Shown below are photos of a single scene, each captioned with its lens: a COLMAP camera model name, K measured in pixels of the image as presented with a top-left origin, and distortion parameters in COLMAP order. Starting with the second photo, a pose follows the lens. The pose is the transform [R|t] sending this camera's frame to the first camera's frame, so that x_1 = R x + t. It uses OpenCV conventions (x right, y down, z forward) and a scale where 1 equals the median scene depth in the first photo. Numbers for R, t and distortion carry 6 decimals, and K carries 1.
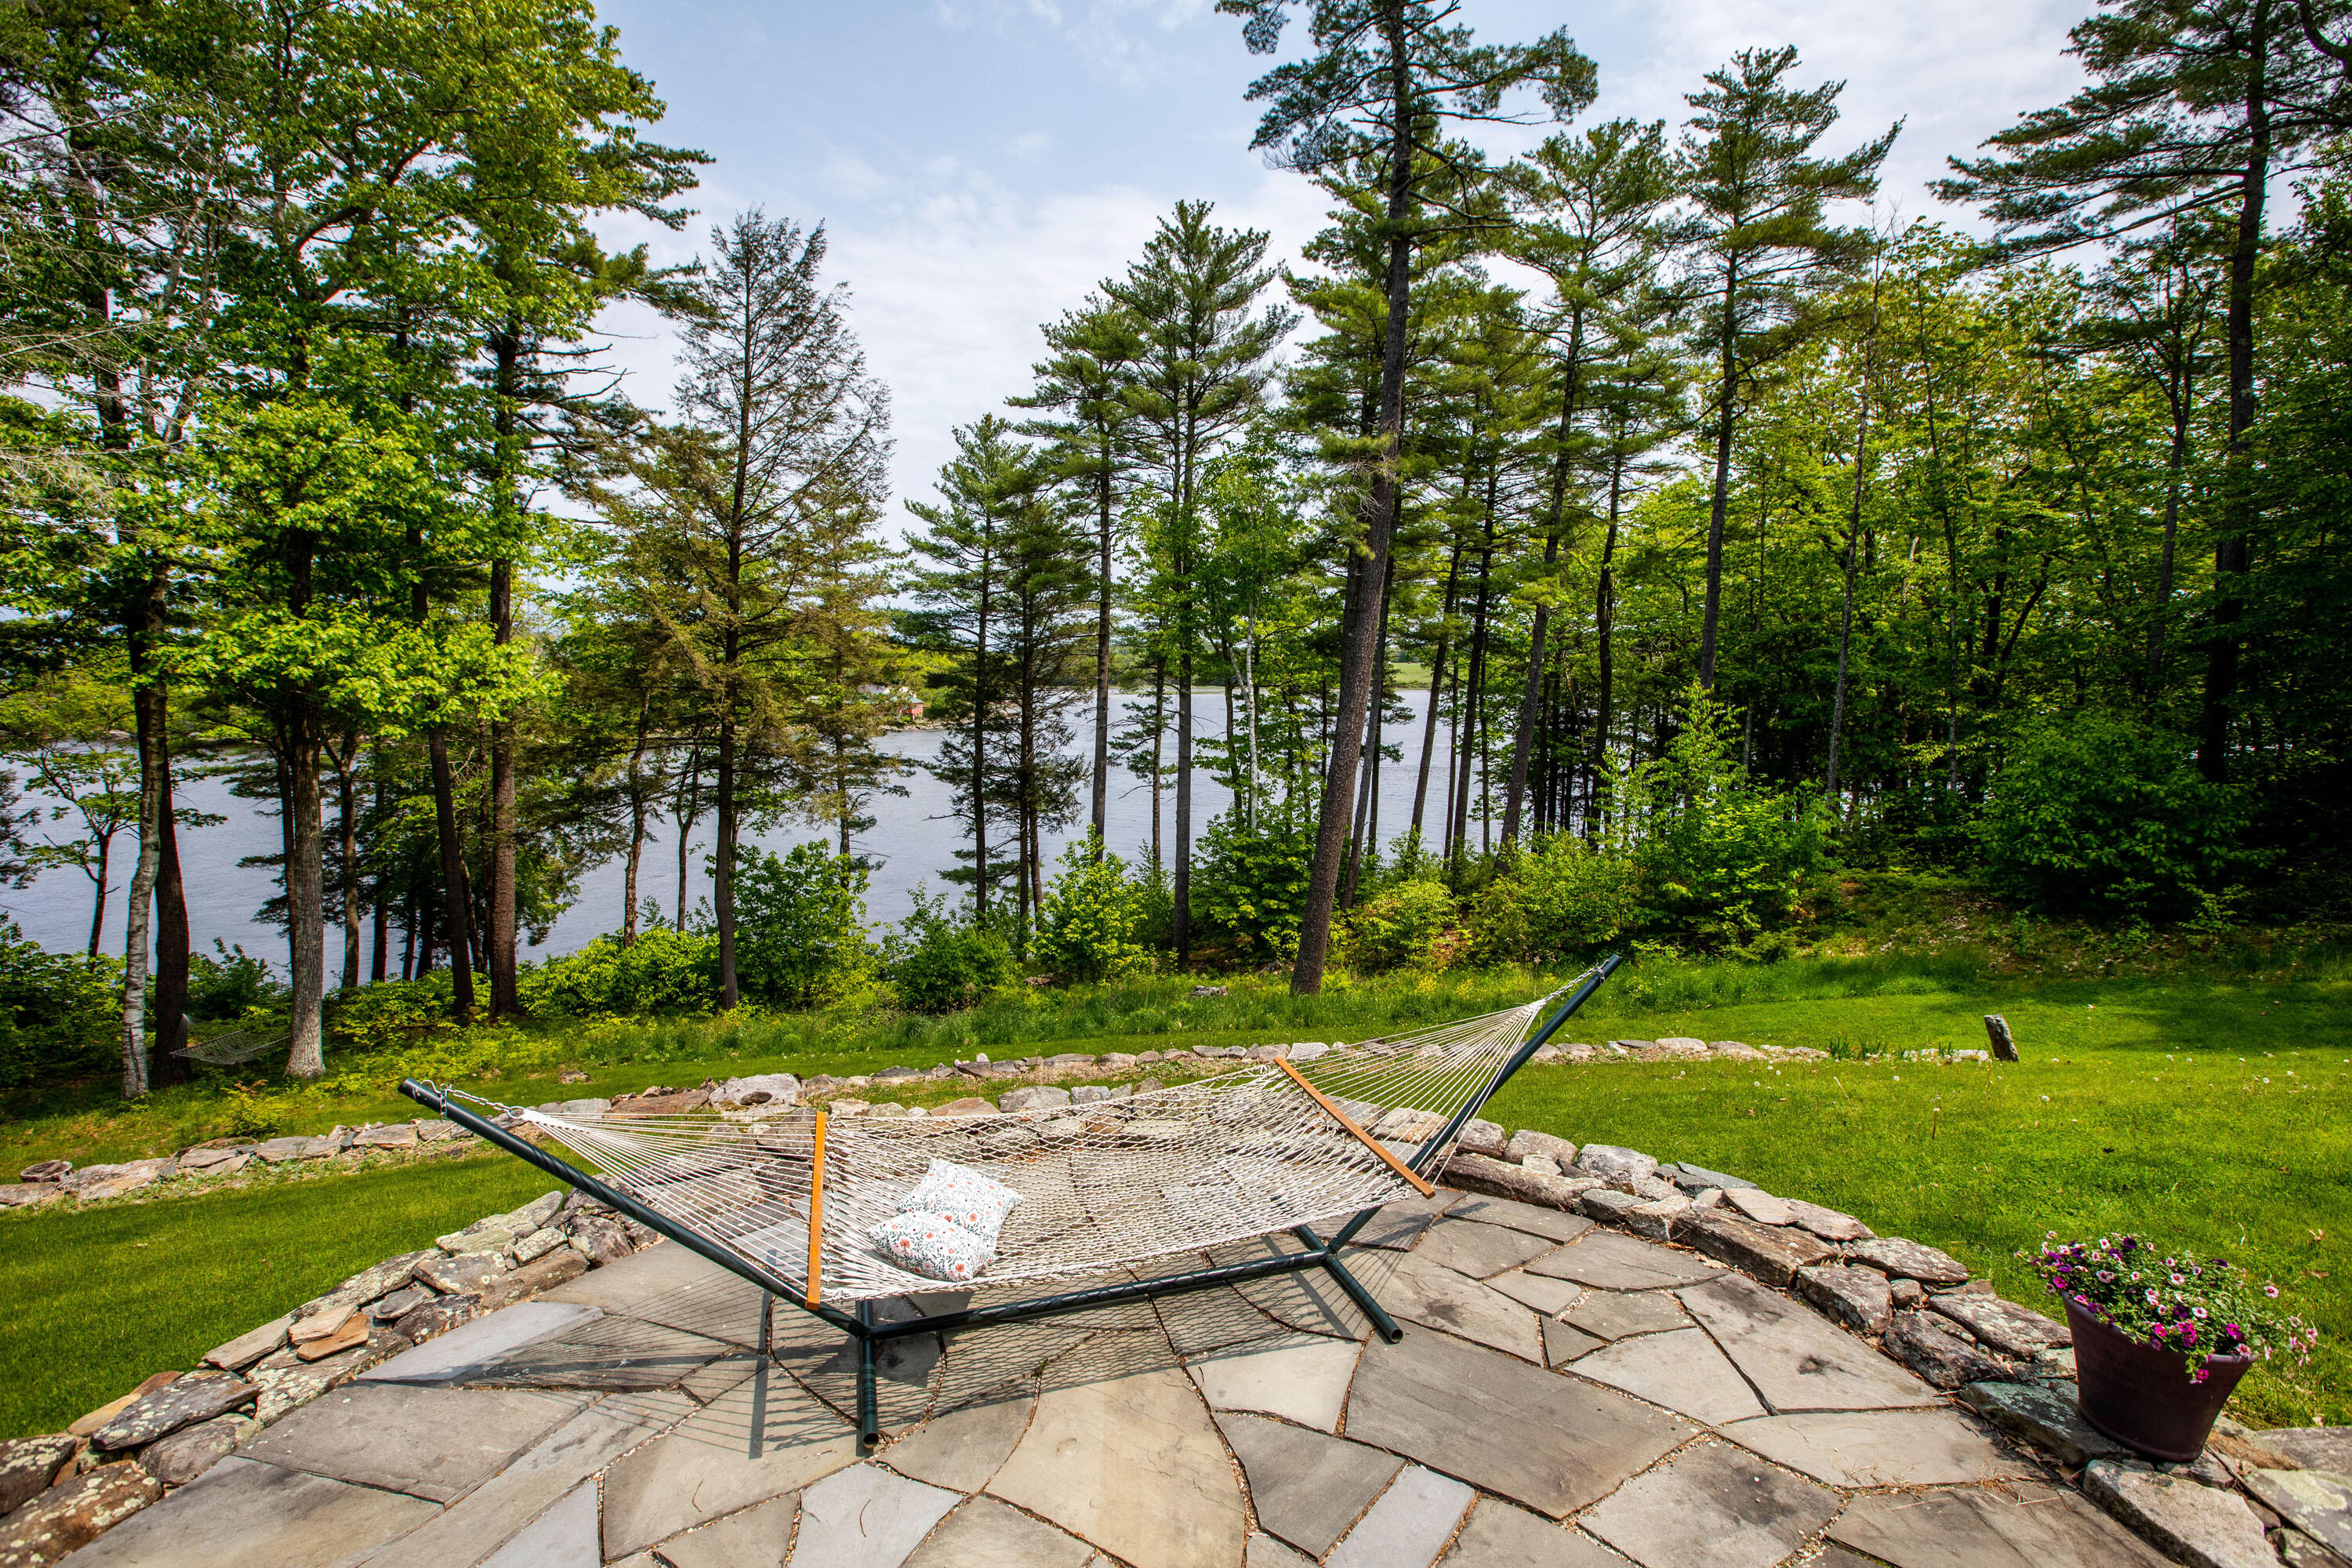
lens RADIAL K [[1104.7, 0, 1176.0], [0, 1104.7, 784.0], [0, 0, 1]] dist [-0.049988, 0.027324]
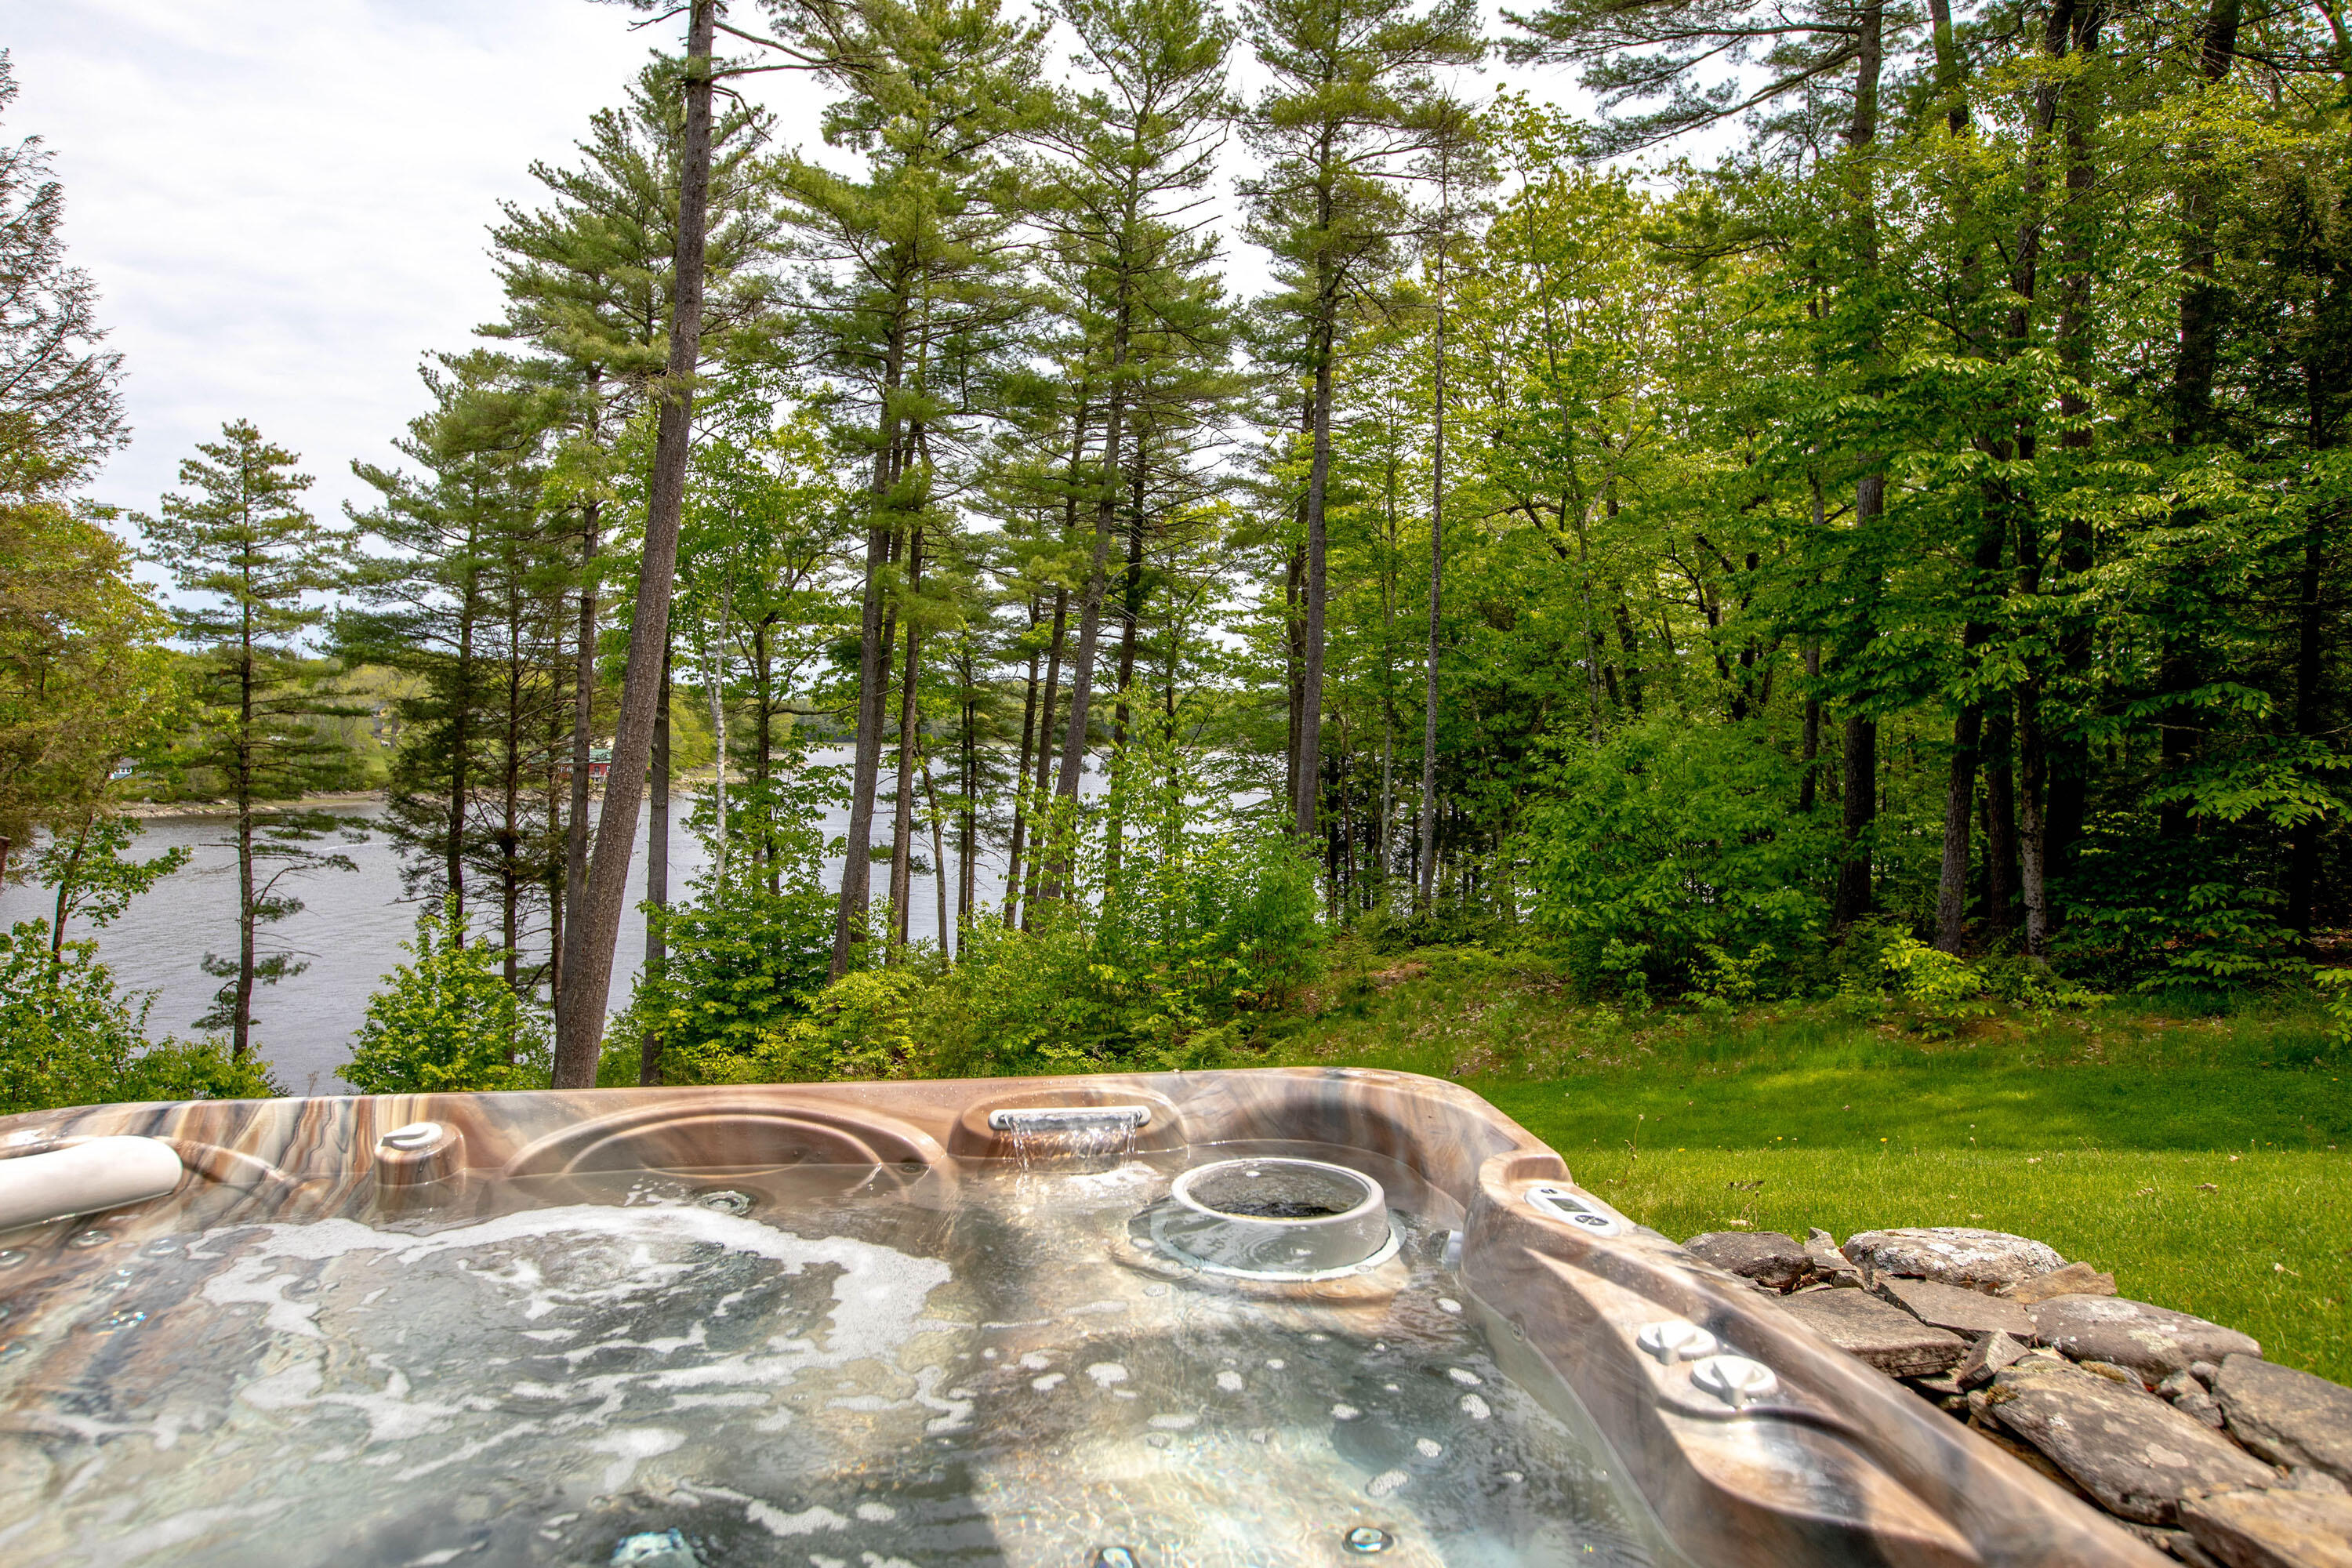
lens RADIAL K [[1451.2, 0, 1173.0], [0, 1451.2, 725.3], [0, 0, 1]] dist [-0.006616, 0.001635]
pose [[0.997821, -0.000736, 0.065977, 0.280650], [0.007616, 0.994539, -0.104089, 0.024305], [-0.065540, 0.104364, 0.992377, 0.031132]]
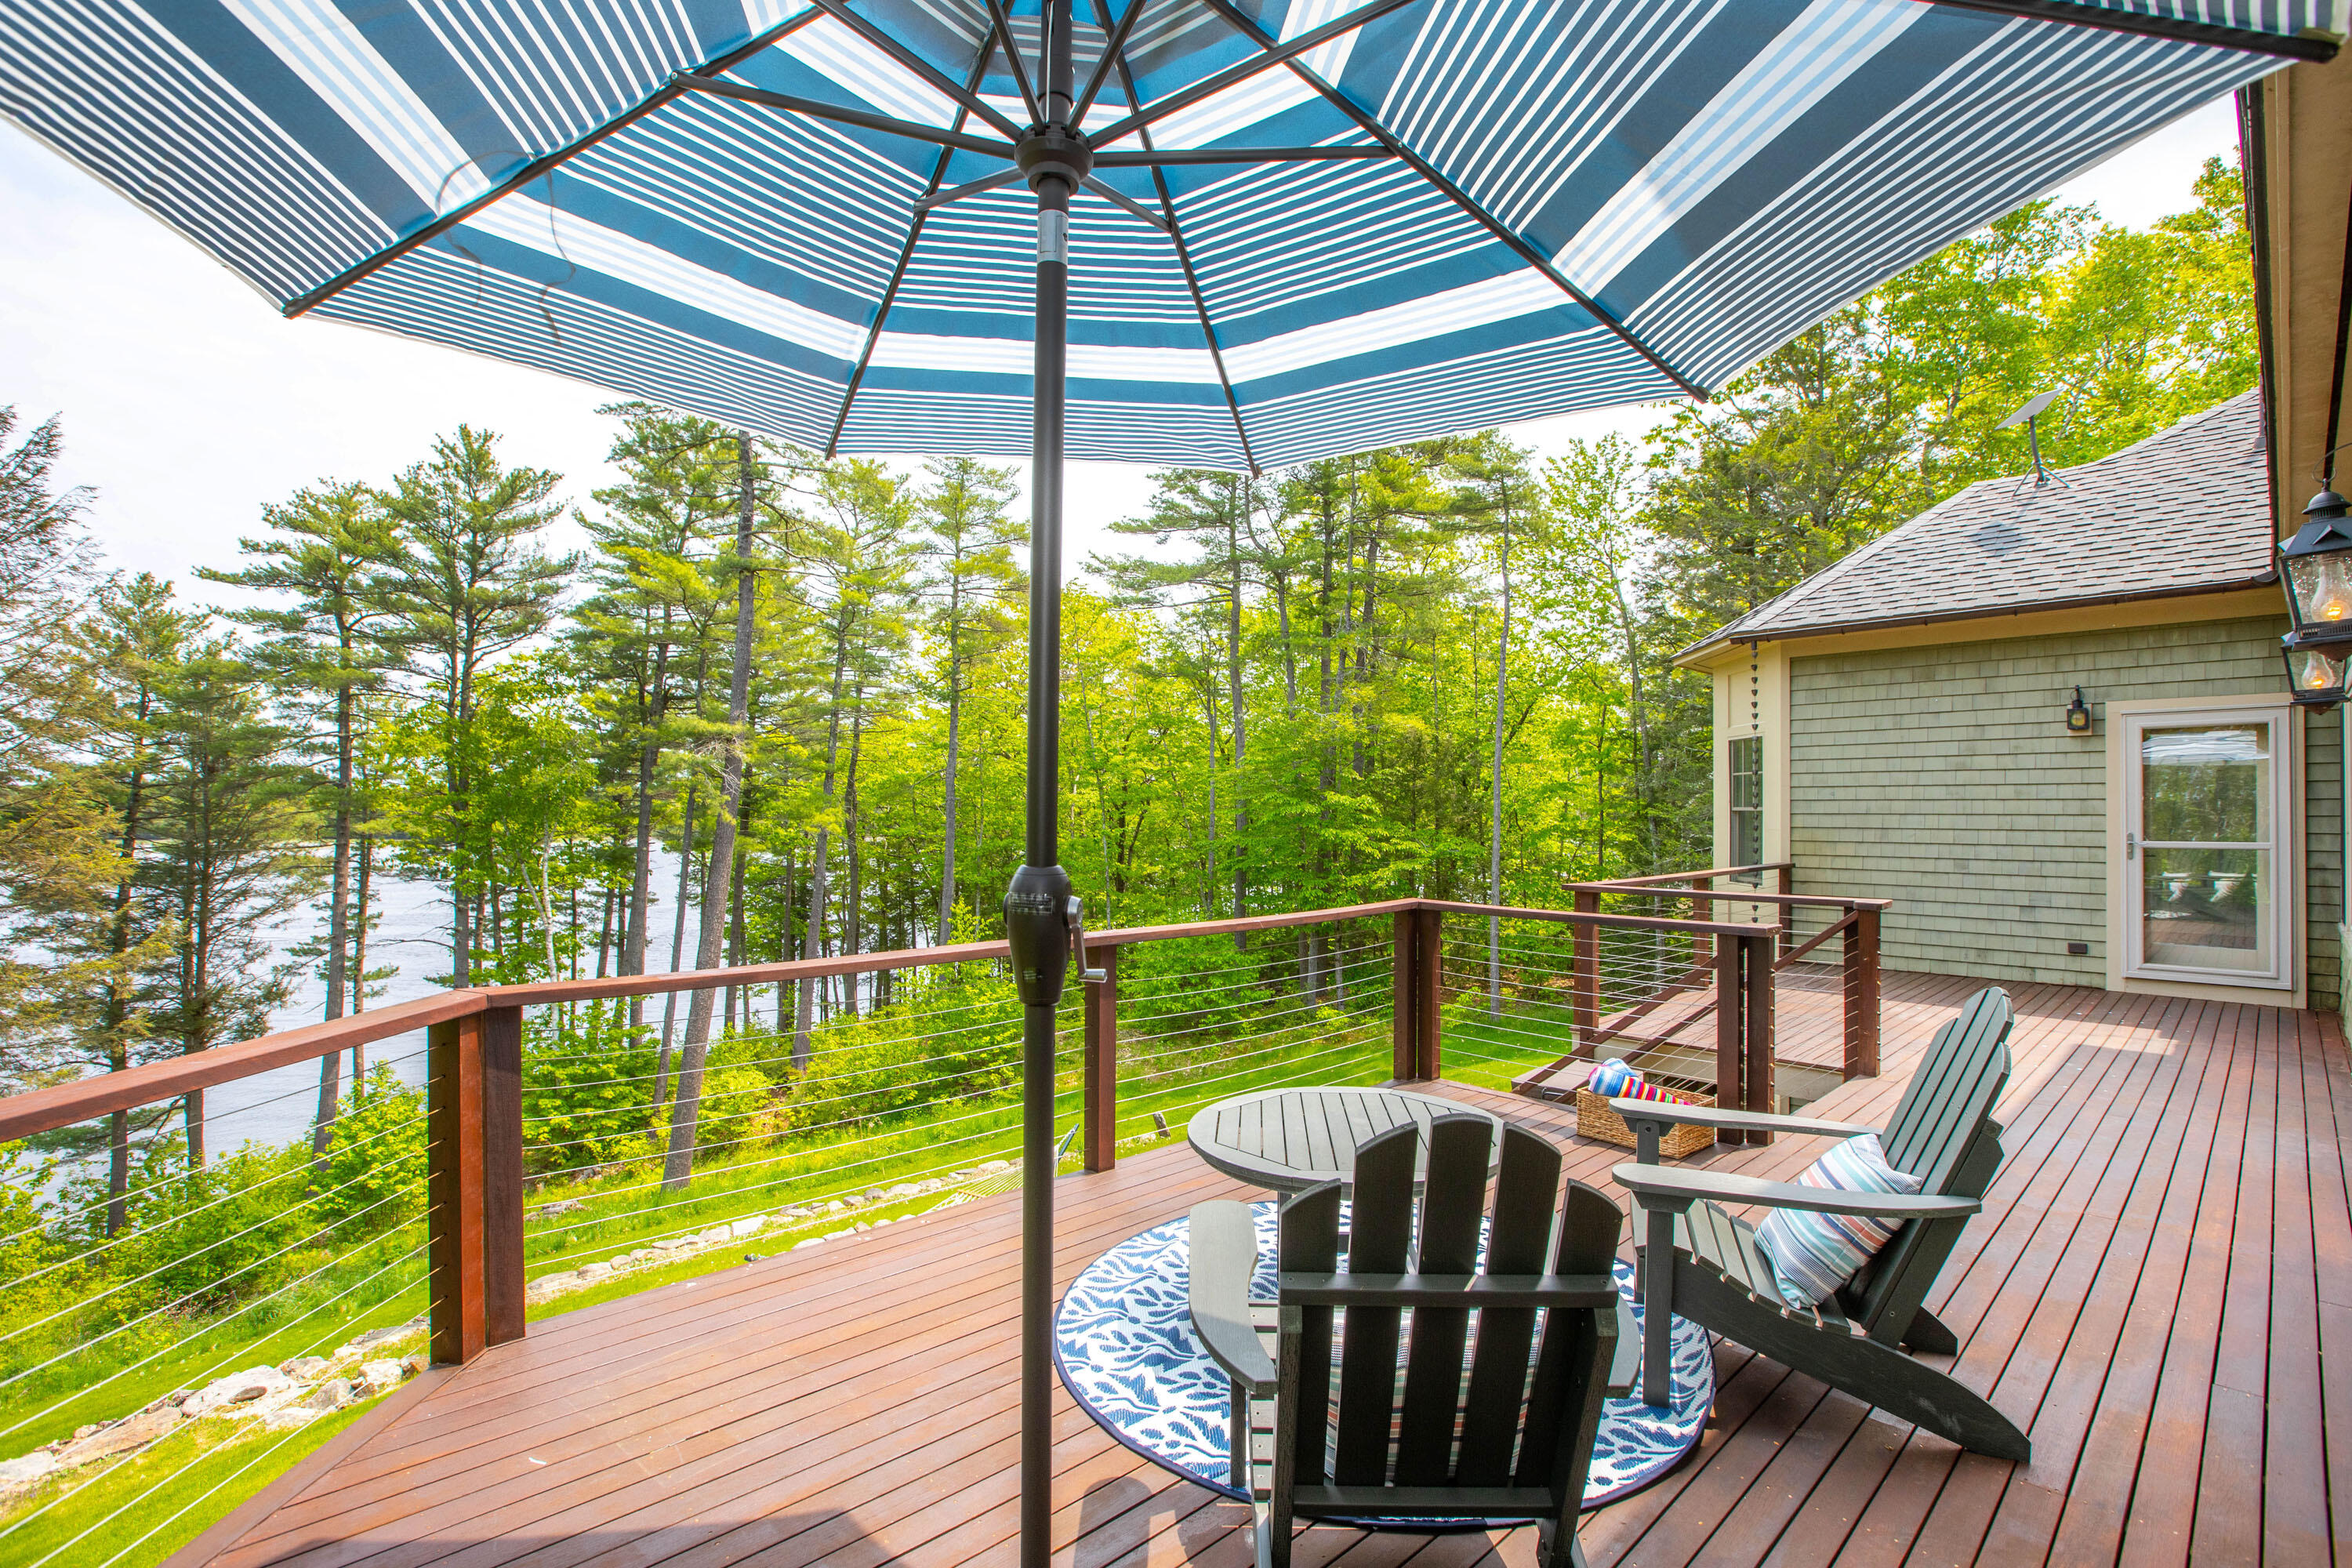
lens RADIAL K [[1104.7, 0, 1176.0], [0, 1104.7, 784.0], [0, 0, 1]] dist [-0.049988, 0.027324]
pose [[0.758352, 0.020329, 0.651528, -0.147733], [0.067726, 0.991647, -0.109771, -0.043865], [-0.648317, 0.127371, 0.750641, -0.157384]]
